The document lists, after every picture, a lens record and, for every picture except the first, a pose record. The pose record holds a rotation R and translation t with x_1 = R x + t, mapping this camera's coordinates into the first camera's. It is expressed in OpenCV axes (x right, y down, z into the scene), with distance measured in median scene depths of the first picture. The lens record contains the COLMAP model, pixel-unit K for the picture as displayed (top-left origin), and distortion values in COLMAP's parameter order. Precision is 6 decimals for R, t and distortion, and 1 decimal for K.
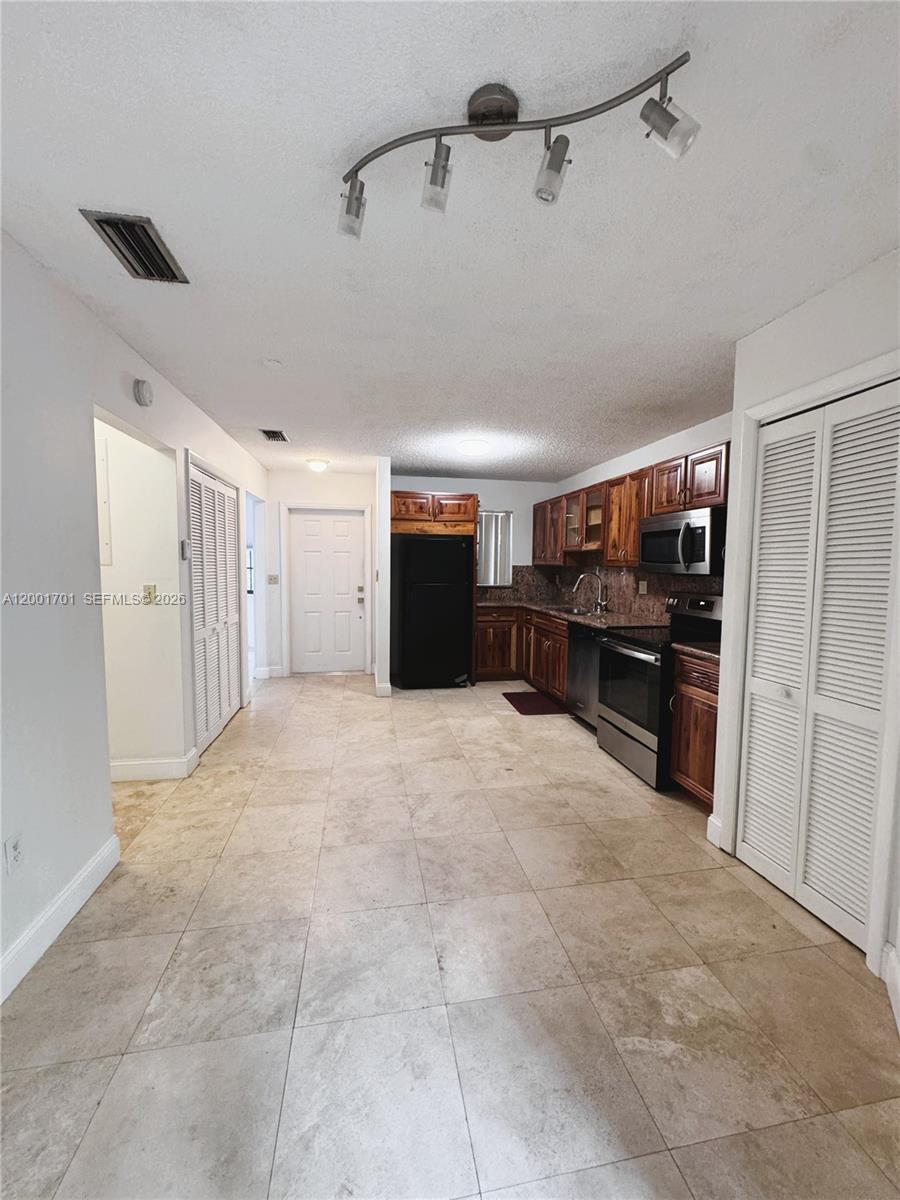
lens RADIAL K [[476.0, 0, 456.0], [0, 476.0, 597.4], [0, 0, 1]] dist [-0.004216, 0.001047]
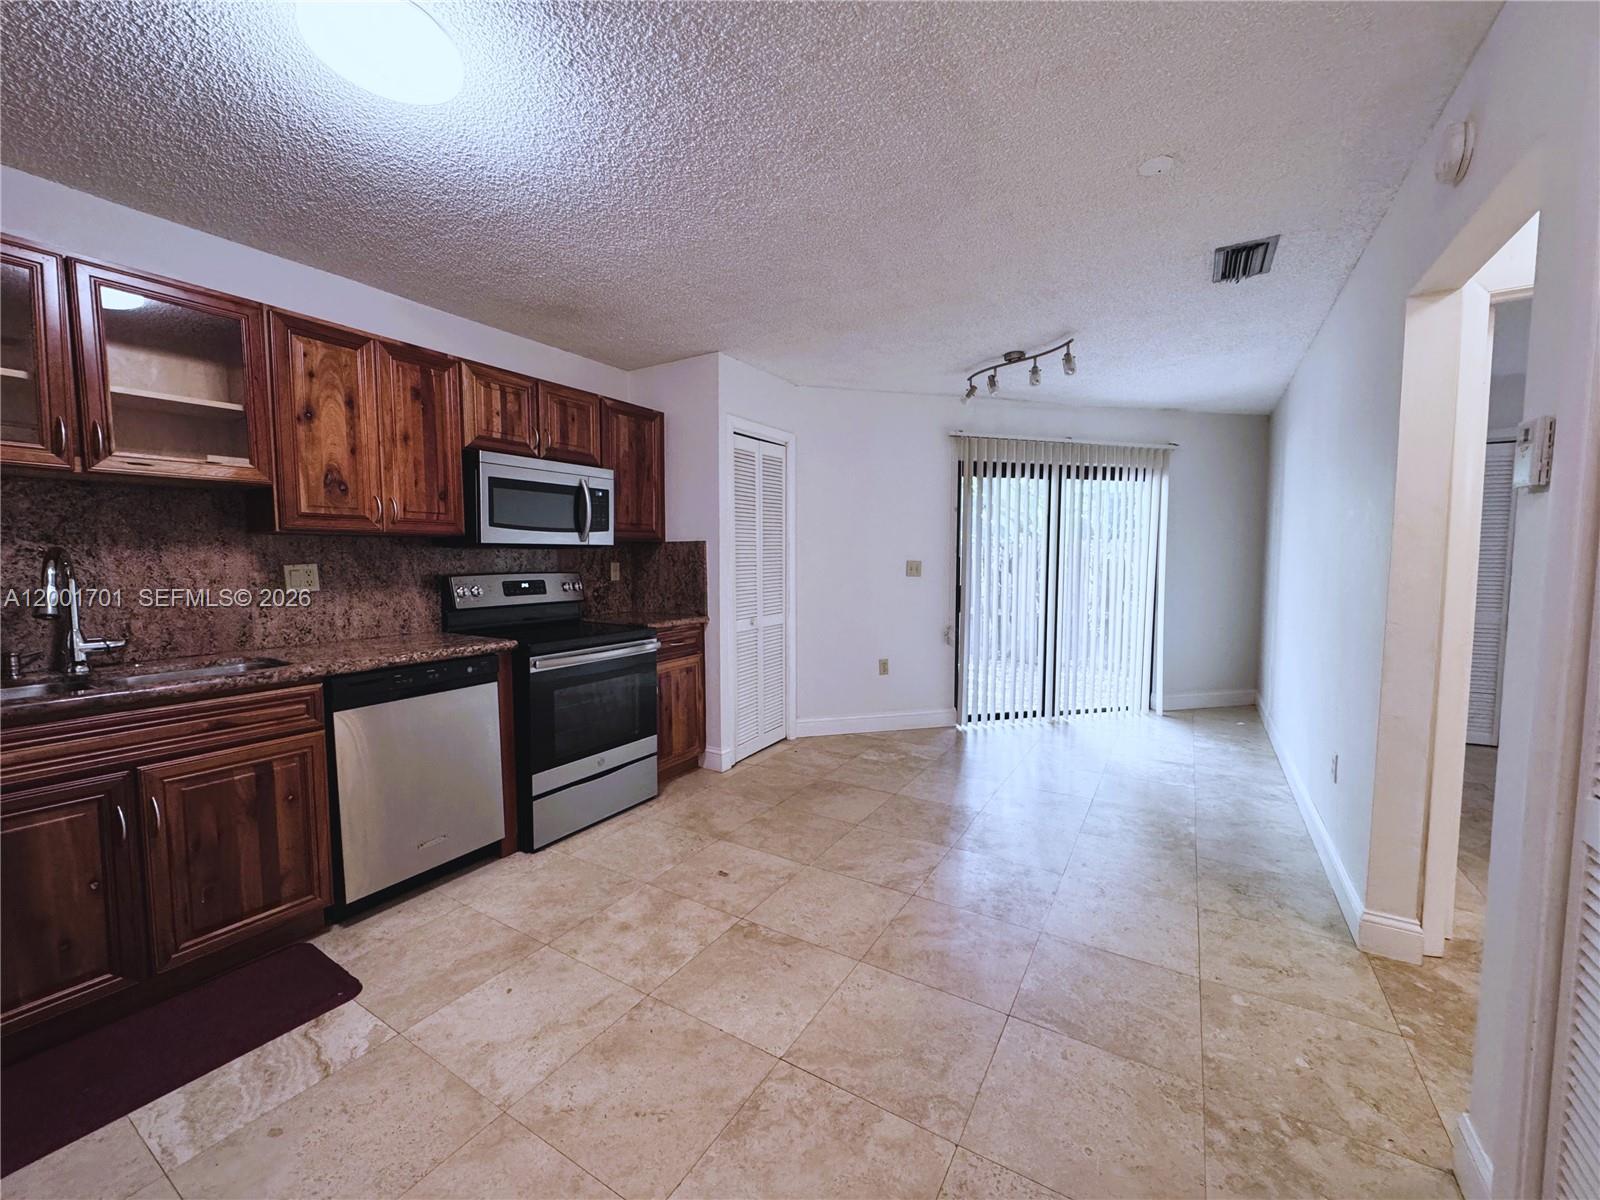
lens RADIAL K [[634.7, 0, 794.9], [0, 634.7, 602.1], [0, 0, 1]] dist [-0.004216, 0.001047]
pose [[-0.735599, -0.058247, 0.674908, -0.471369], [0.042699, 0.990329, 0.132007, -0.076260], [-0.676070, 0.125922, -0.725998, 1.473006]]
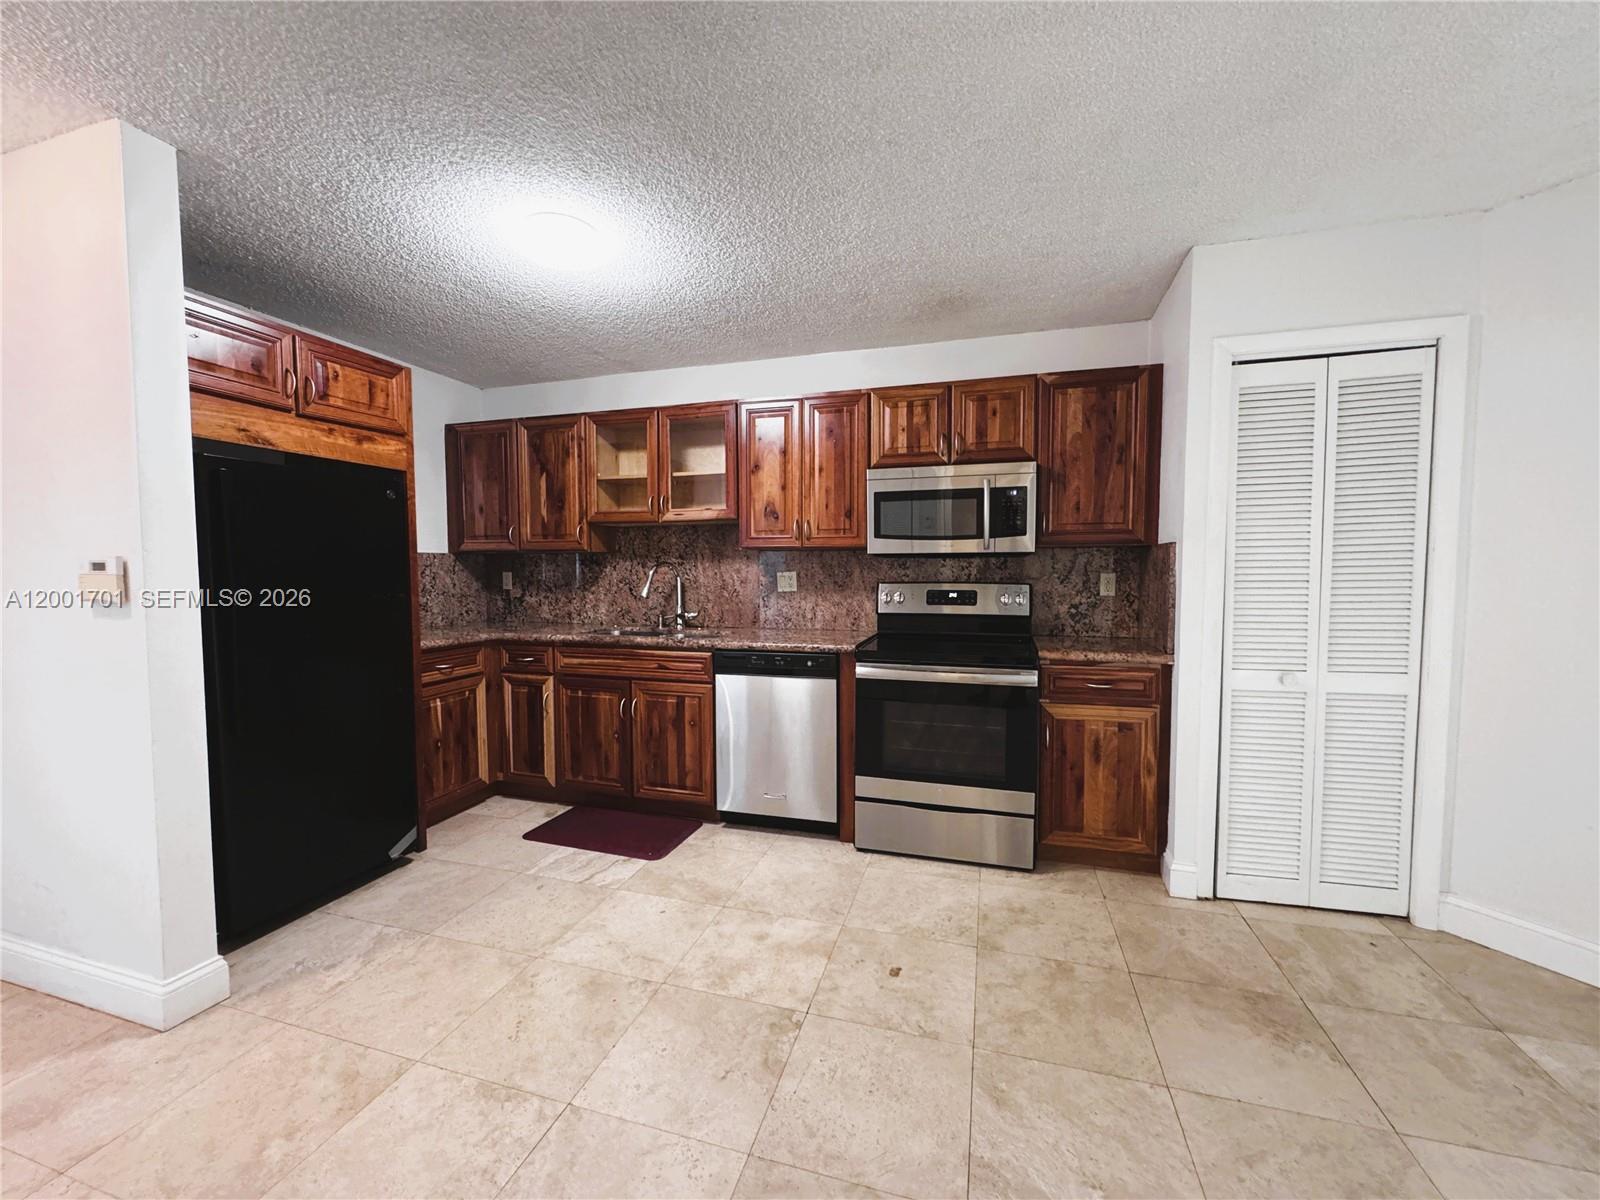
lens RADIAL K [[634.7, 0, 800.2], [0, 634.7, 599.5], [0, 0, 1]] dist [-0.004216, 0.001047]
pose [[0.462817, -0.058980, 0.884490, -0.459418], [0.072671, 0.996950, 0.028453, -0.026299], [-0.883470, 0.051108, 0.465691, 0.774449]]
